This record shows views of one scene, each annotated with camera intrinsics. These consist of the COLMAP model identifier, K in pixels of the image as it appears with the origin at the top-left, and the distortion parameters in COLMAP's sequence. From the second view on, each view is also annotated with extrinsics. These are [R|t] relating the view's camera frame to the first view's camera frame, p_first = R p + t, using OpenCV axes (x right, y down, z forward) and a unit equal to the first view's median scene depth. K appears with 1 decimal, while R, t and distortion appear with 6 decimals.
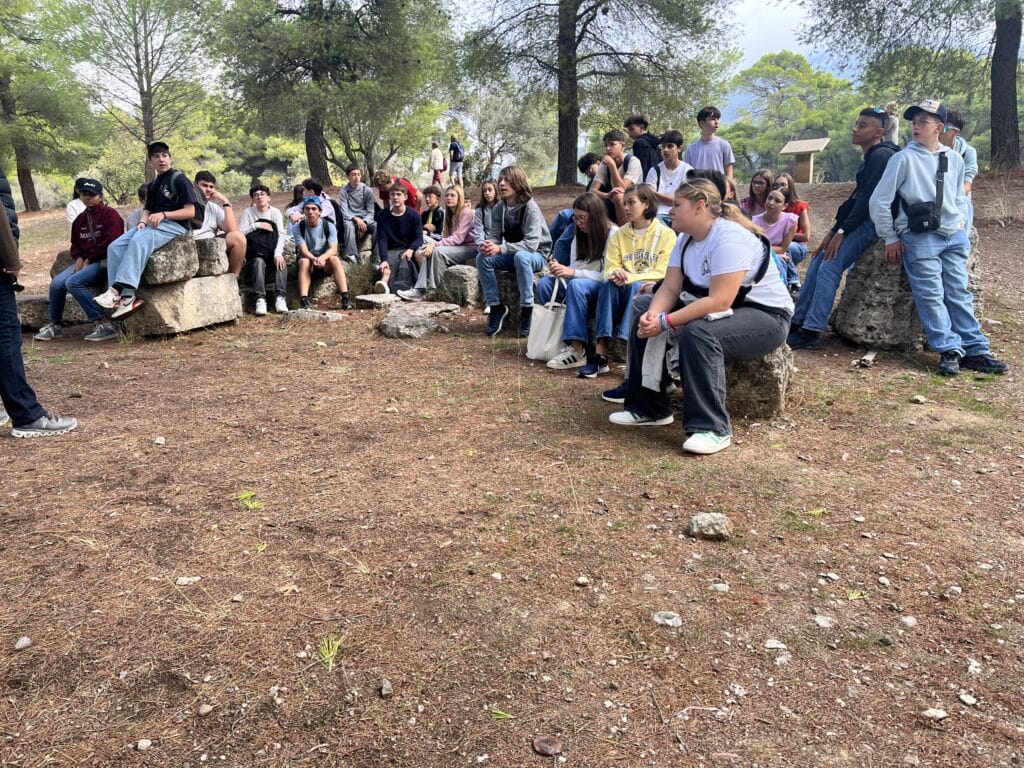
lens RADIAL K [[775.8, 0, 513.8], [0, 775.8, 388.7], [0, 0, 1]] dist [0.039782, -0.038307]
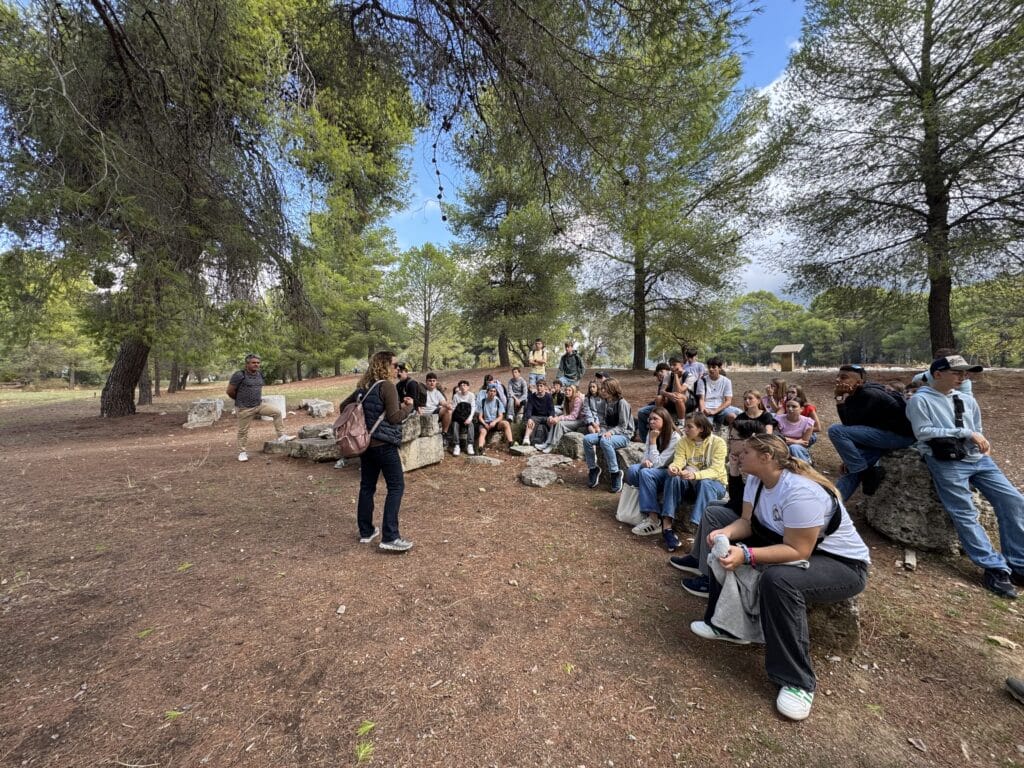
lens RADIAL K [[410.9, 0, 513.6], [0, 410.9, 380.5], [0, 0, 1]] dist [0.000982, 0.000170]
pose [[0.974892, 0.023652, -0.221420, -0.004187], [-0.067538, 0.978911, -0.192799, -0.088005], [0.212191, 0.202912, 0.955930, 0.126069]]
